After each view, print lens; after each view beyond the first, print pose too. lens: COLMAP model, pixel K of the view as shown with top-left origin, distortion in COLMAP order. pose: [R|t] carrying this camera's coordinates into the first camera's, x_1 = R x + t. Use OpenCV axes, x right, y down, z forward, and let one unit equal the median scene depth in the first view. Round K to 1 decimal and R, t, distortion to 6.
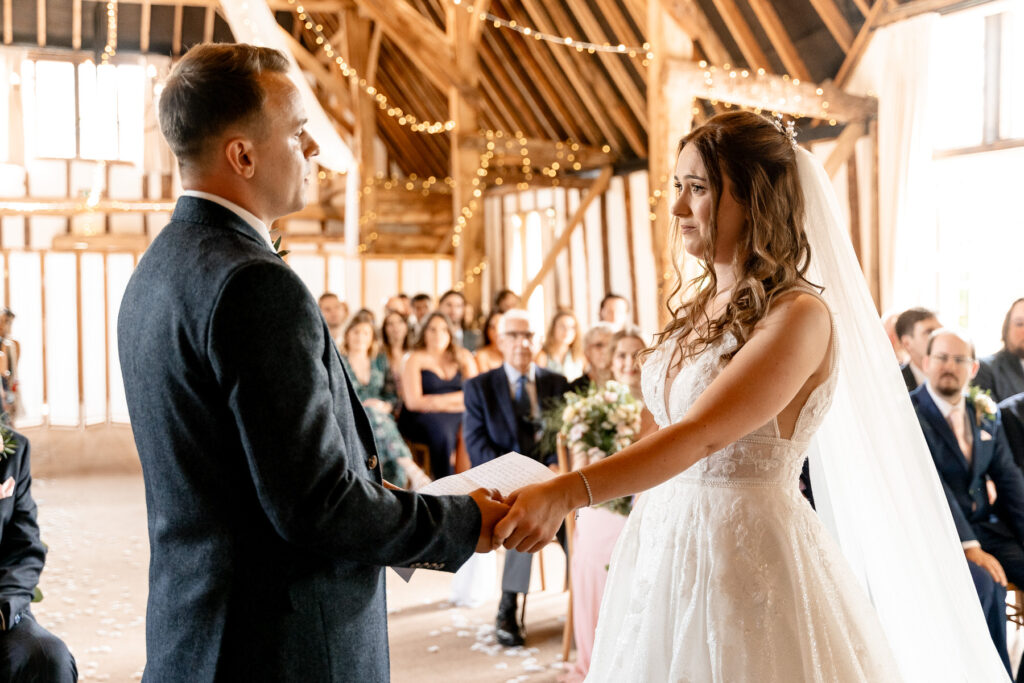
lens RADIAL K [[1286.5, 0, 515.4], [0, 1286.5, 334.3], [0, 0, 1]] dist [0.043659, 0.000000]
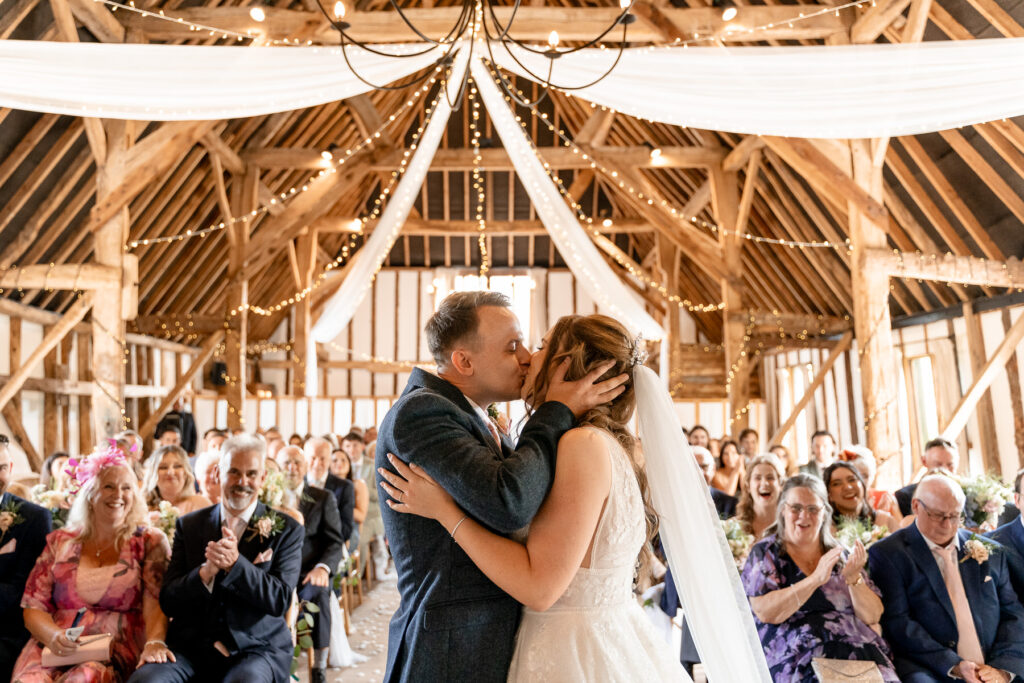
lens RADIAL K [[890.7, 0, 502.1], [0, 890.7, 347.8], [0, 0, 1]] dist [0.061890, -0.036134]
pose [[0.932783, -0.023820, -0.359651, 0.101106], [-0.018594, 0.993305, -0.114011, -0.003944], [0.359959, 0.113035, 0.926095, 0.039469]]
